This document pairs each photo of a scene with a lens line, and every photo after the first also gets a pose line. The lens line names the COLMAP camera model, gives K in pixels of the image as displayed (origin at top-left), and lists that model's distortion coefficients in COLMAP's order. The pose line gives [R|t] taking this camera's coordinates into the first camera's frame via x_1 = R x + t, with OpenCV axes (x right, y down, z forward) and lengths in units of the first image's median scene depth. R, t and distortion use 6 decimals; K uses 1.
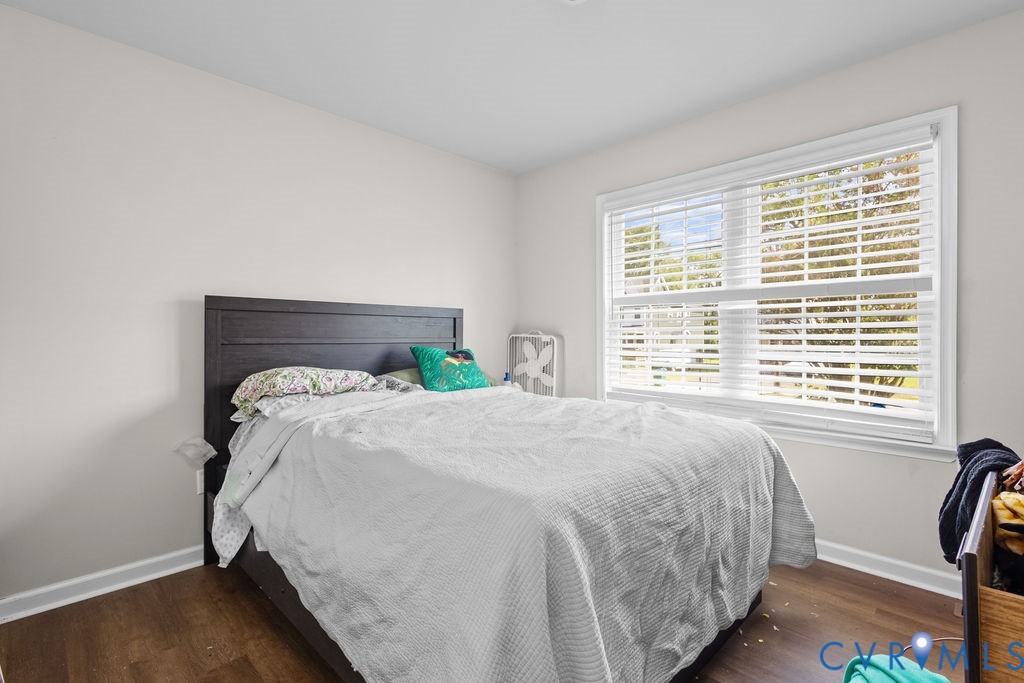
lens RADIAL K [[475.5, 0, 518.1], [0, 475.5, 337.5], [0, 0, 1]] dist [0.004180, 0.001334]
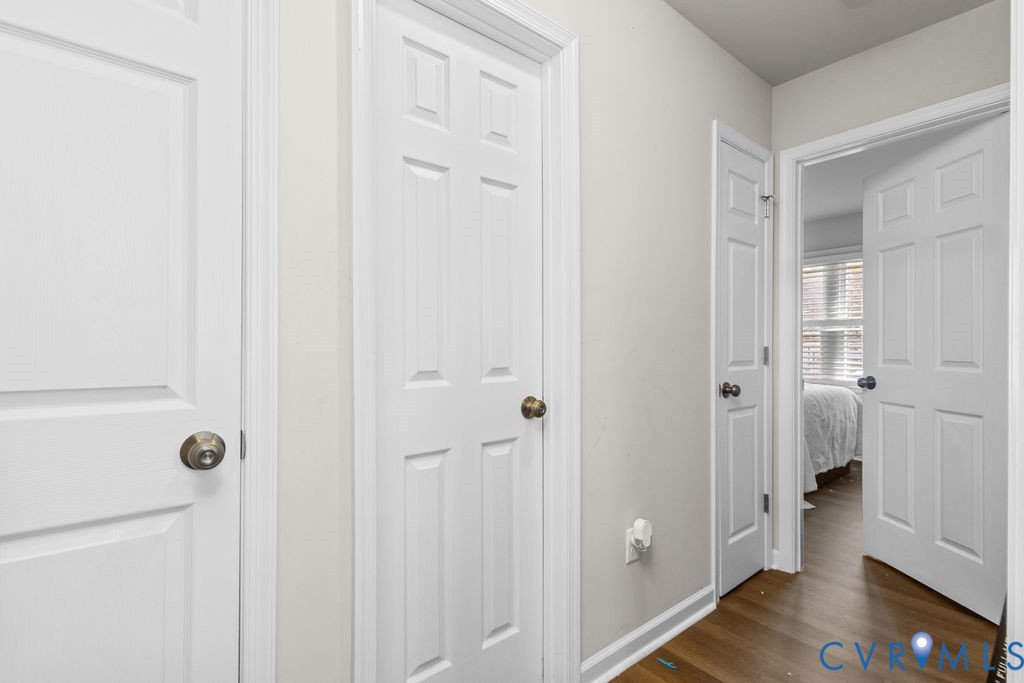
lens RADIAL K [[475.5, 0, 506.9], [0, 475.5, 342.8], [0, 0, 1]] dist [0.004180, 0.001334]
pose [[0.993770, 0.010382, -0.110964, -0.934964], [-0.010909, 0.999932, -0.004141, 0.010378], [0.110913, 0.005326, 0.993816, -1.537029]]
